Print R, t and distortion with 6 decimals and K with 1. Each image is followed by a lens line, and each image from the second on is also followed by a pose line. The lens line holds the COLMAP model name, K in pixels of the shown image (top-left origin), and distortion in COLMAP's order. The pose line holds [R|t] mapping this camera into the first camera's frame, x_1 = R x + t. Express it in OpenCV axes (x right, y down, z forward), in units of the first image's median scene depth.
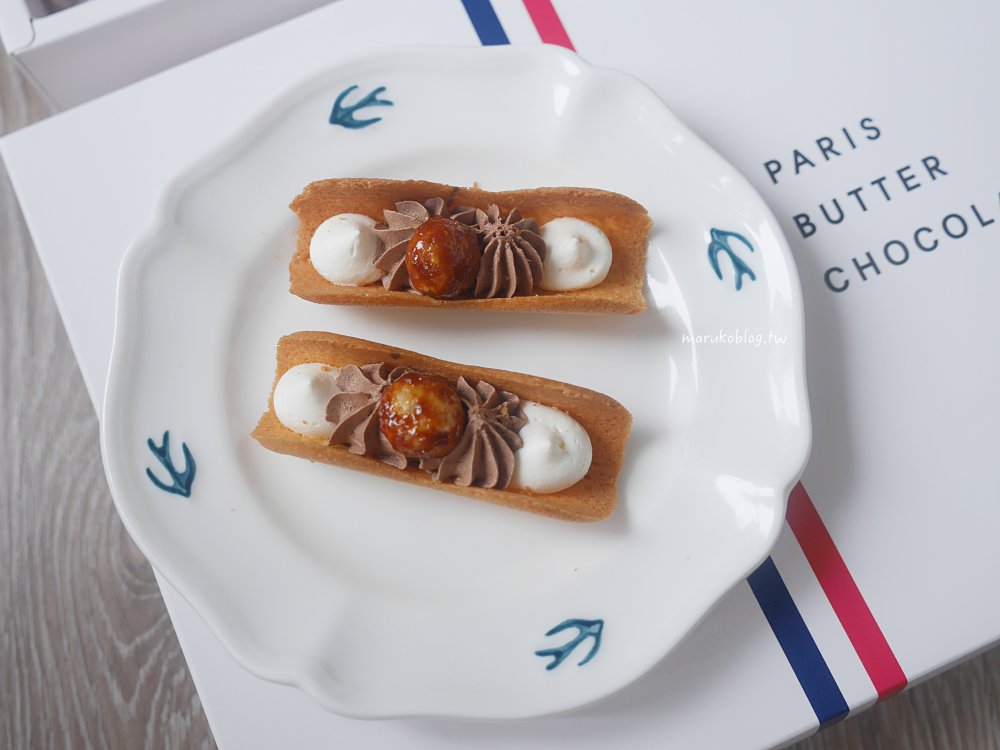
lens RADIAL K [[1218.2, 0, 500.0], [0, 1218.2, 375.0], [0, 0, 1]] dist [-0.009803, 0.026495]
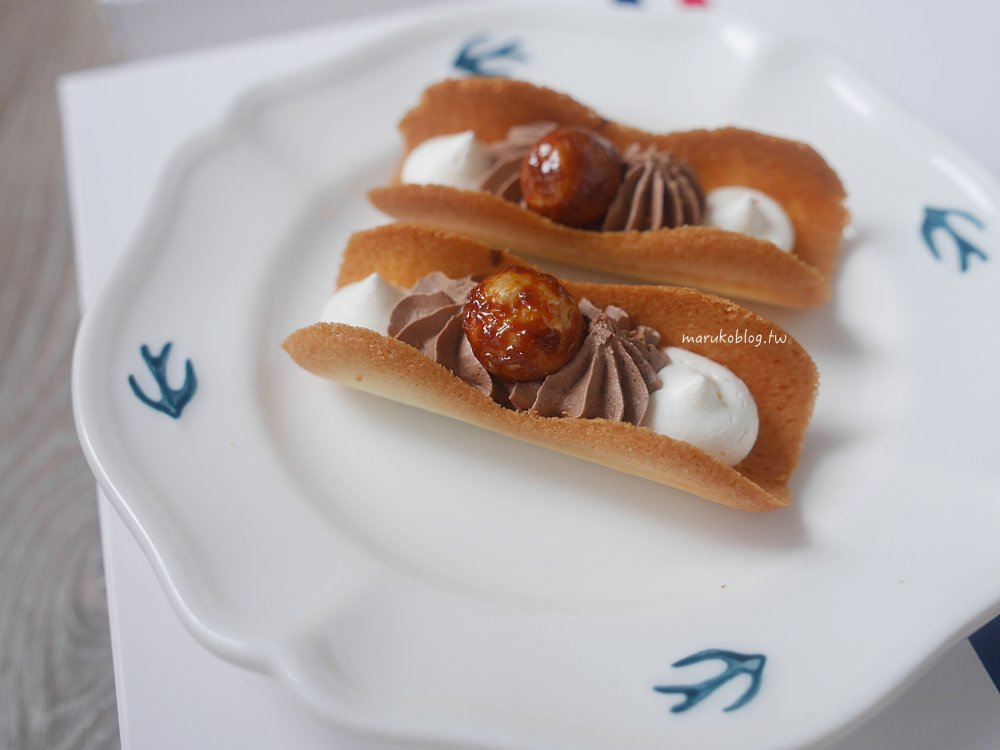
lens RADIAL K [[1218.2, 0, 500.0], [0, 1218.2, 375.0], [0, 0, 1]] dist [-0.009803, 0.026495]
pose [[0.990026, 0.110766, -0.087060, -0.012234], [-0.135772, 0.915098, -0.379686, 0.317041], [0.037613, 0.387719, 0.921010, 0.346586]]
